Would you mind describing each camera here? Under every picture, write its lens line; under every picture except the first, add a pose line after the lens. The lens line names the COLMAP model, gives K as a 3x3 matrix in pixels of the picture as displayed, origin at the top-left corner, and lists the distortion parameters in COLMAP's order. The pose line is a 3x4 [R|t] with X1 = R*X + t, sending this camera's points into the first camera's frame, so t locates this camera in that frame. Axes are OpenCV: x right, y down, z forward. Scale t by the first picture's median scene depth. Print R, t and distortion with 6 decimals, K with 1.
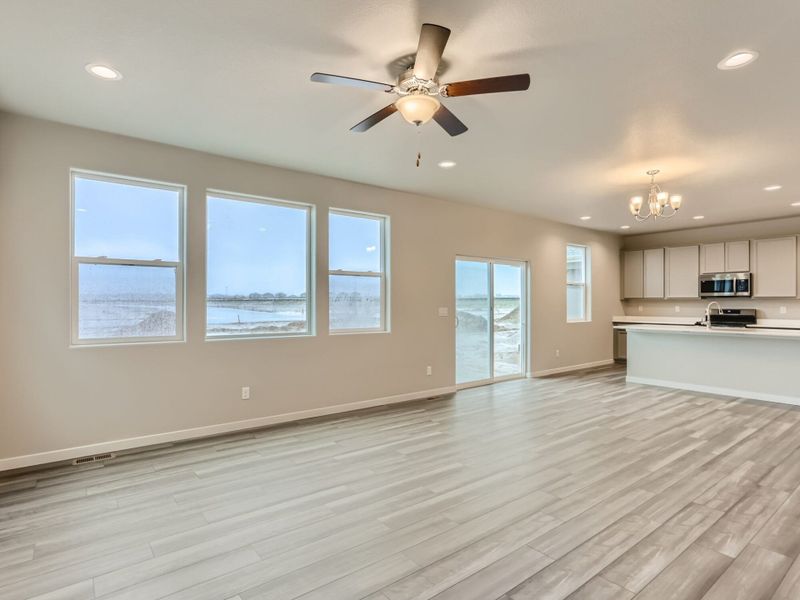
lens RADIAL K [[432.1, 0, 398.1], [0, 432.1, 300.1], [0, 0, 1]] dist [-0.027907, 0.023176]
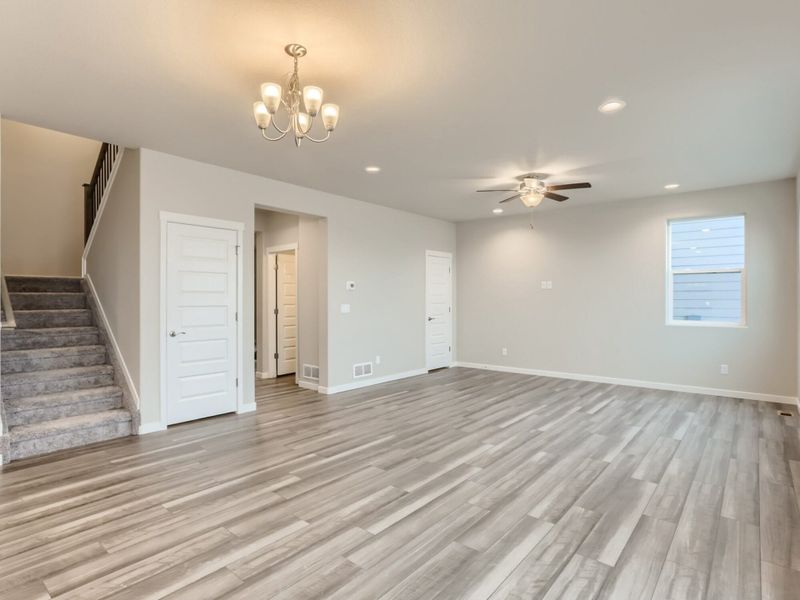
lens RADIAL K [[432.1, 0, 398.1], [0, 432.1, 300.1], [0, 0, 1]] dist [-0.027907, 0.023176]
pose [[-0.977116, 0.002684, -0.212690, 0.688553], [0.002882, 0.999996, -0.000624, 0.005803], [0.212687, -0.001223, -0.977120, 1.813696]]
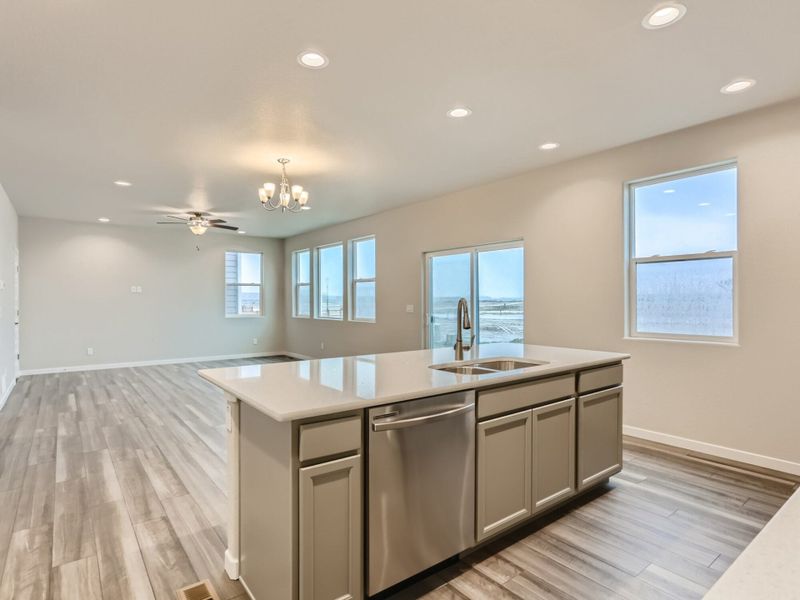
lens RADIAL K [[440.1, 0, 375.8], [0, 440.1, 300.2], [0, 0, 1]] dist [0.027438, 0.000231]
pose [[-0.042177, 0.001887, -0.999108, 1.826080], [0.007879, 0.999968, 0.001556, 0.005122], [0.999079, -0.007806, -0.042190, 1.460903]]
